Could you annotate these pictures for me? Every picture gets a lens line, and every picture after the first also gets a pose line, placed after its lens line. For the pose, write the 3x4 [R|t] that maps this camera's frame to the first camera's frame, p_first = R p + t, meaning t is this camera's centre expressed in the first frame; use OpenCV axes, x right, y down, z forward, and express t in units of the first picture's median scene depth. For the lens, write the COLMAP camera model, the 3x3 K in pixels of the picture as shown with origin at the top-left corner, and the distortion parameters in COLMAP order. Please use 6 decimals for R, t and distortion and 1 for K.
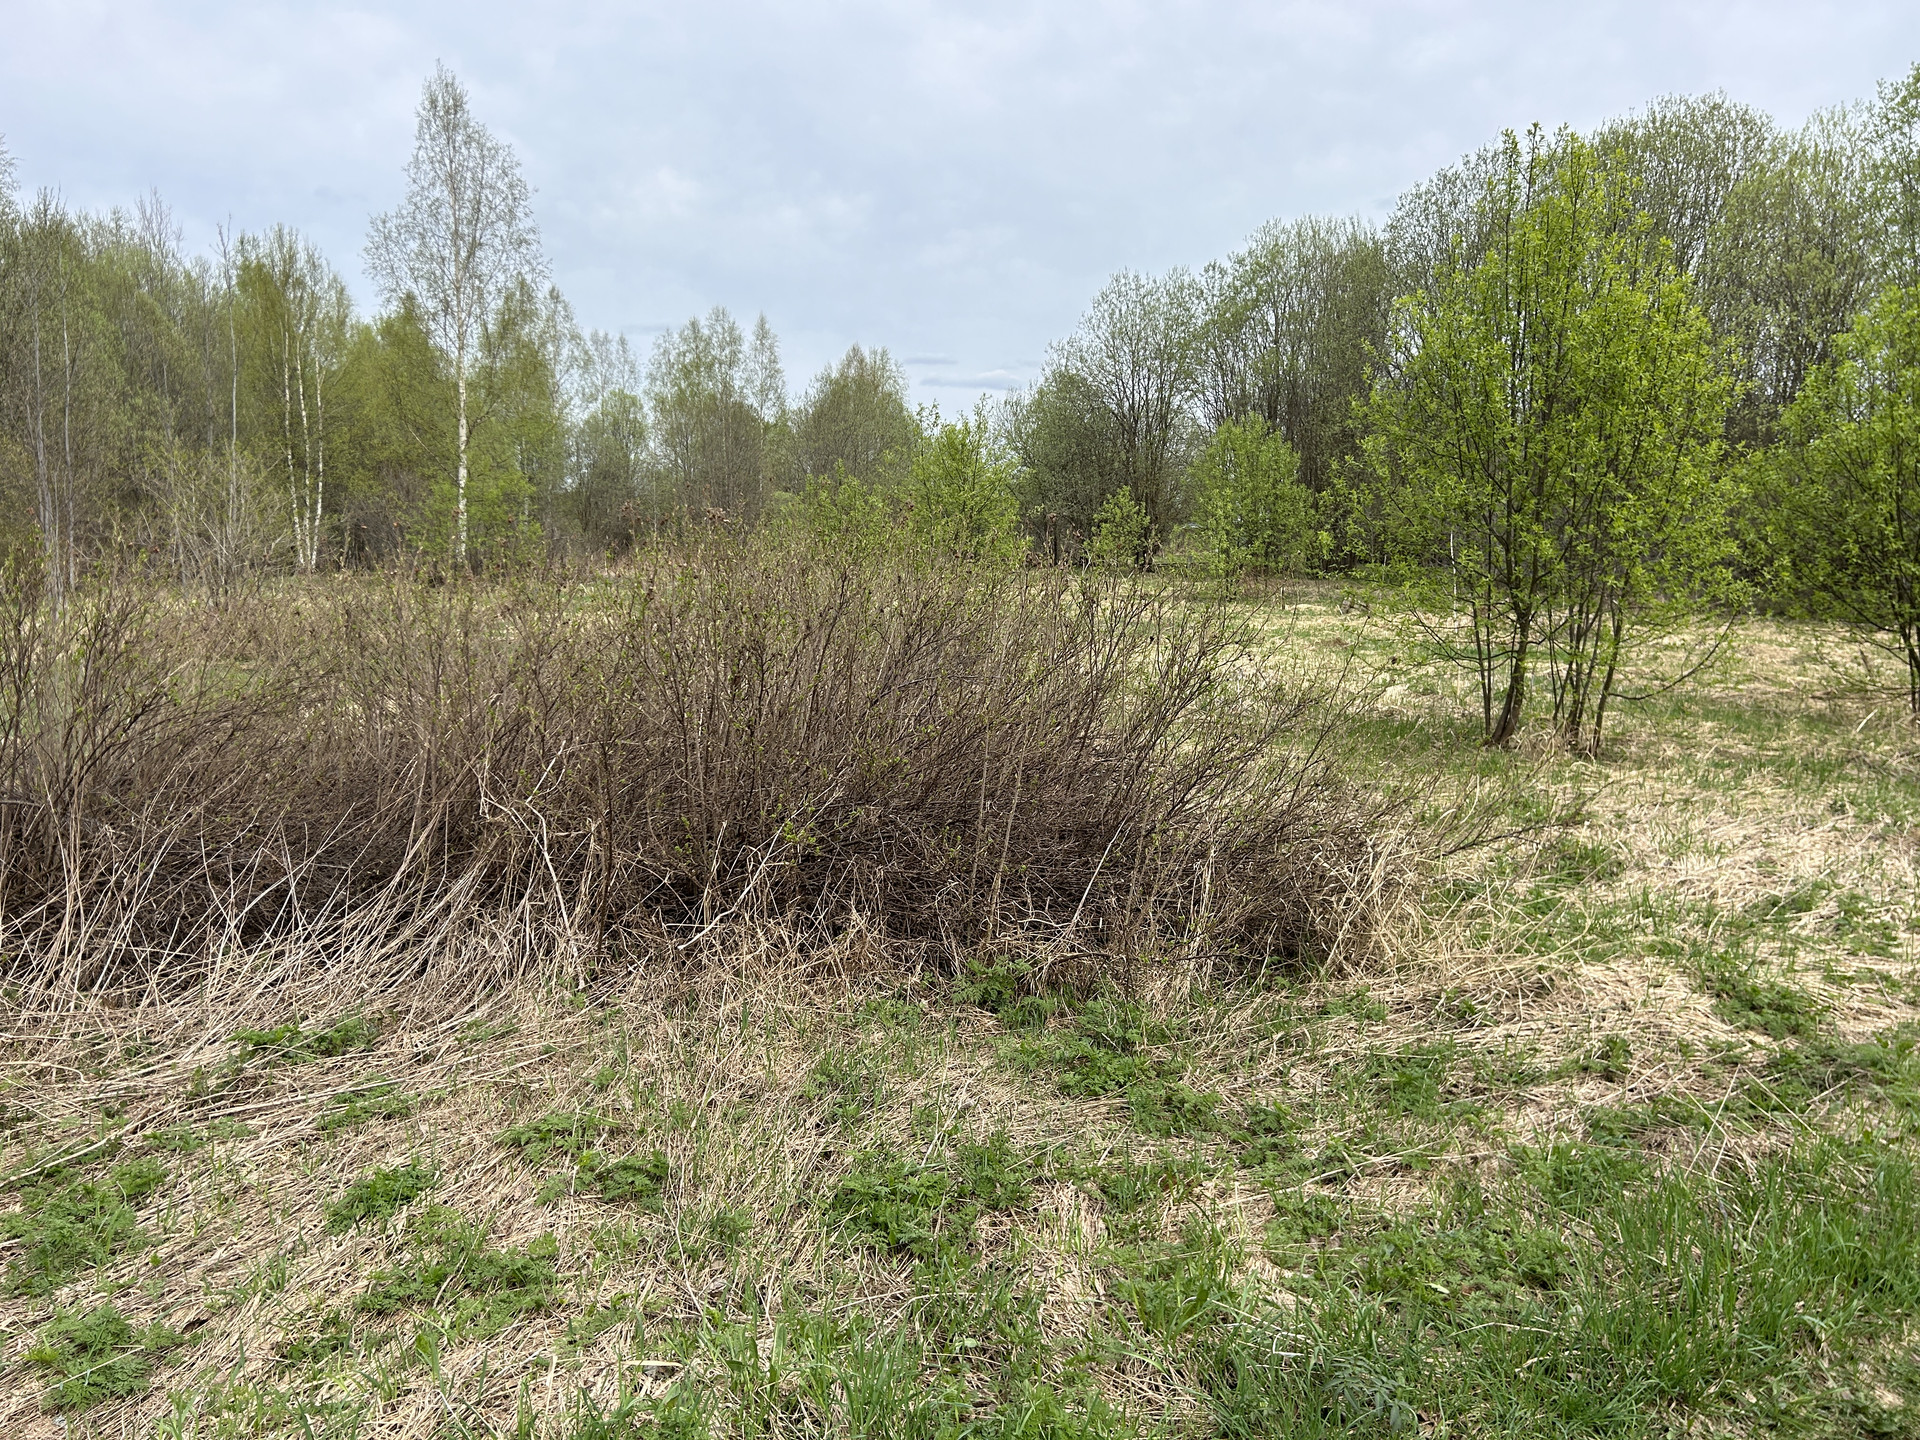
lens RADIAL K [[1412.7, 0, 967.3], [0, 1412.7, 733.2], [0, 0, 1]] dist [0.059903, -0.062388]
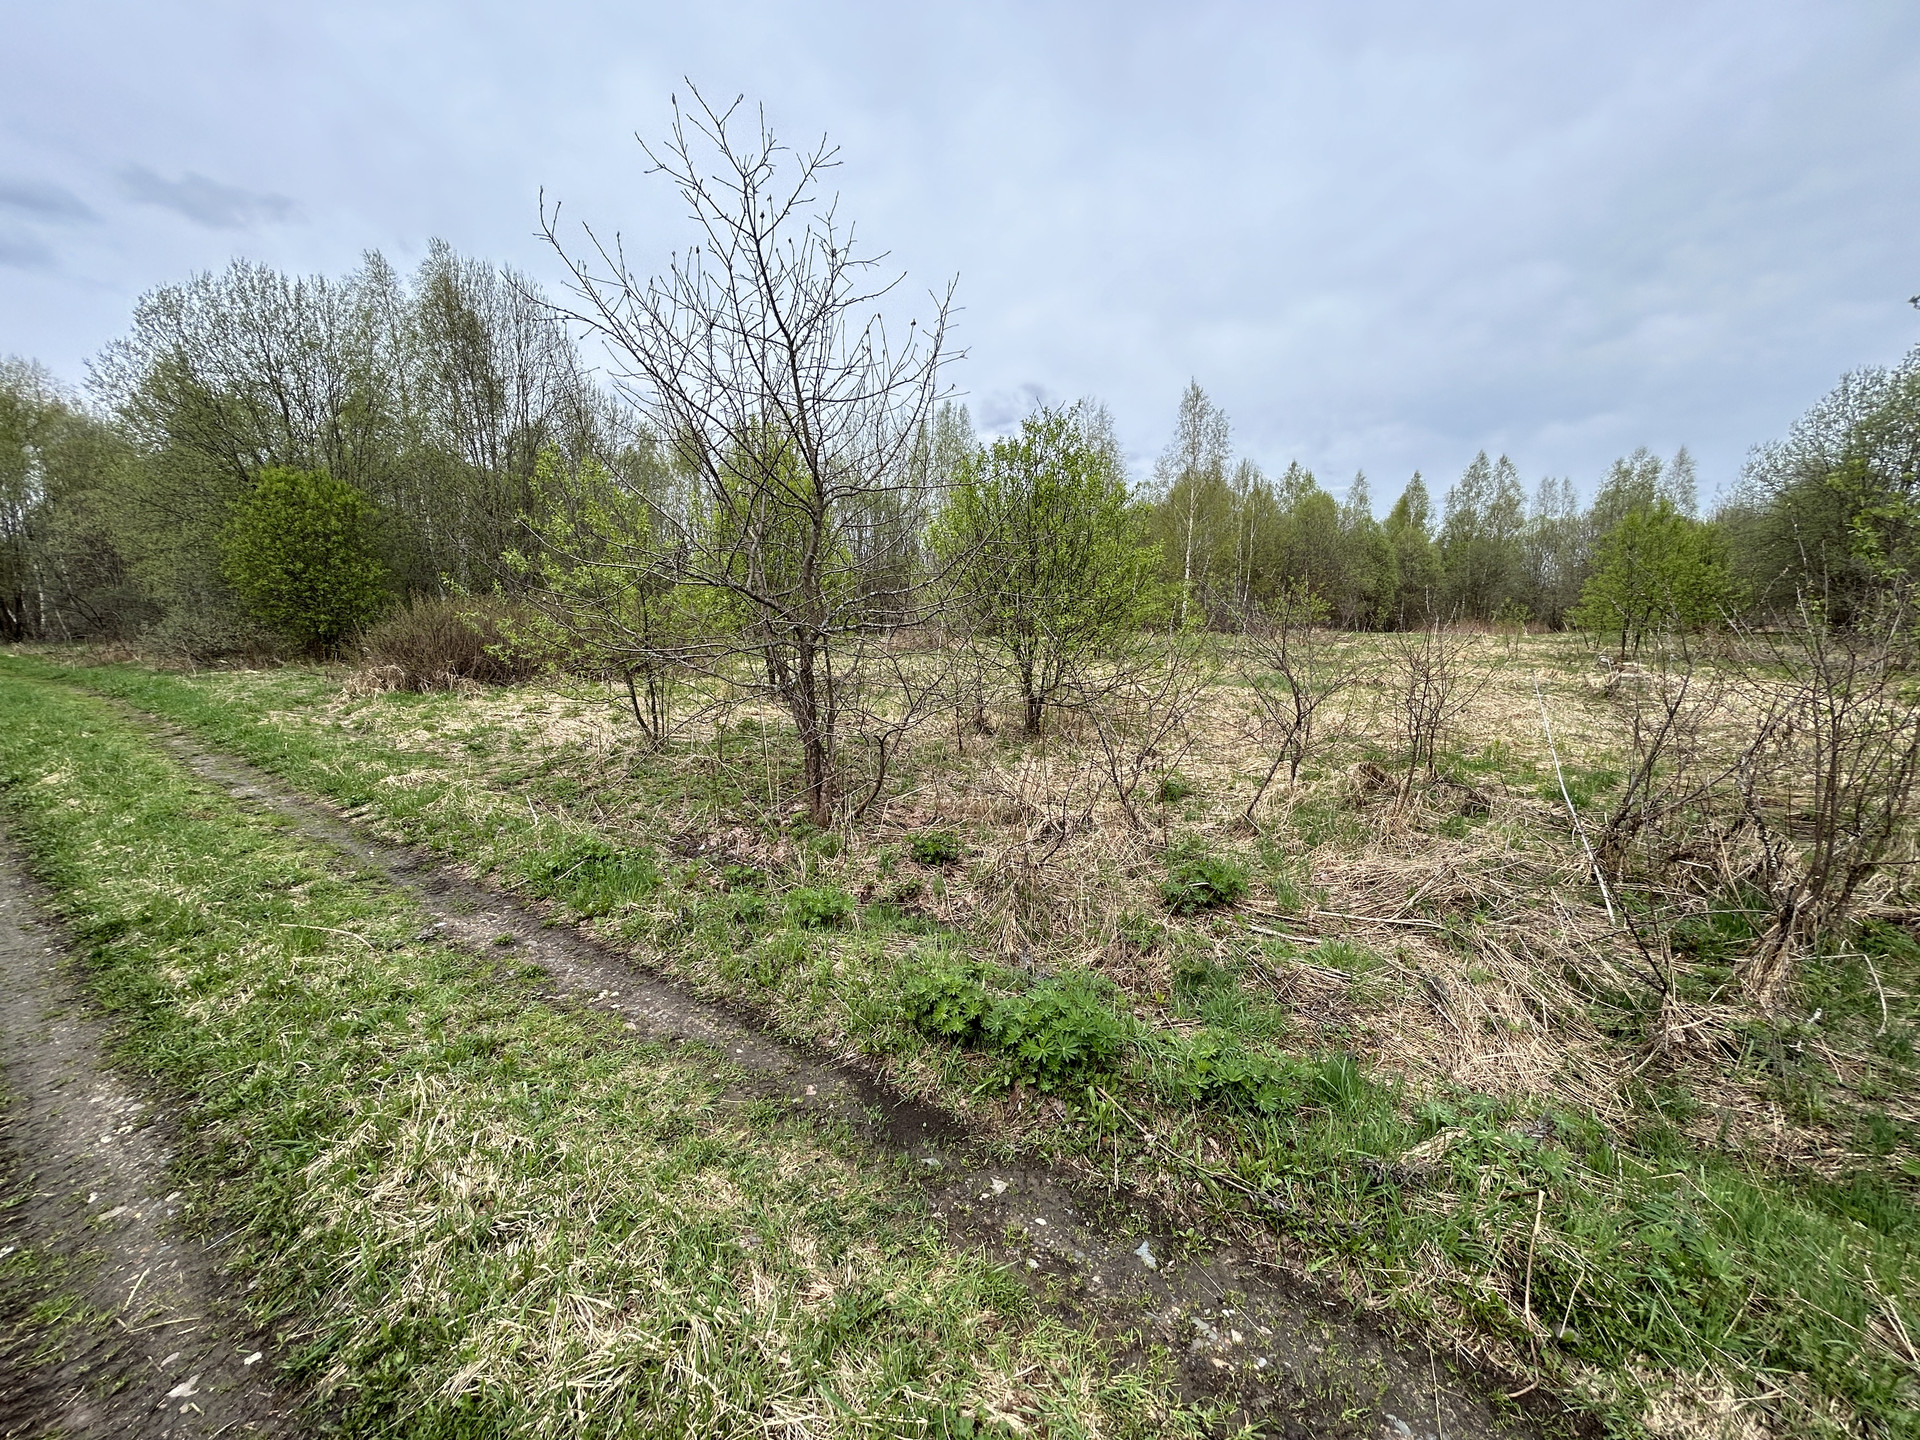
lens RADIAL K [[760.6, 0, 961.0], [0, 760.6, 720.6], [0, 0, 1]] dist [-0.002360, 0.000380]
pose [[0.491014, 0.122520, -0.862493, 1.026765], [-0.123527, 0.989849, 0.070288, -0.038626], [0.862349, 0.072028, 0.501164, 0.456322]]
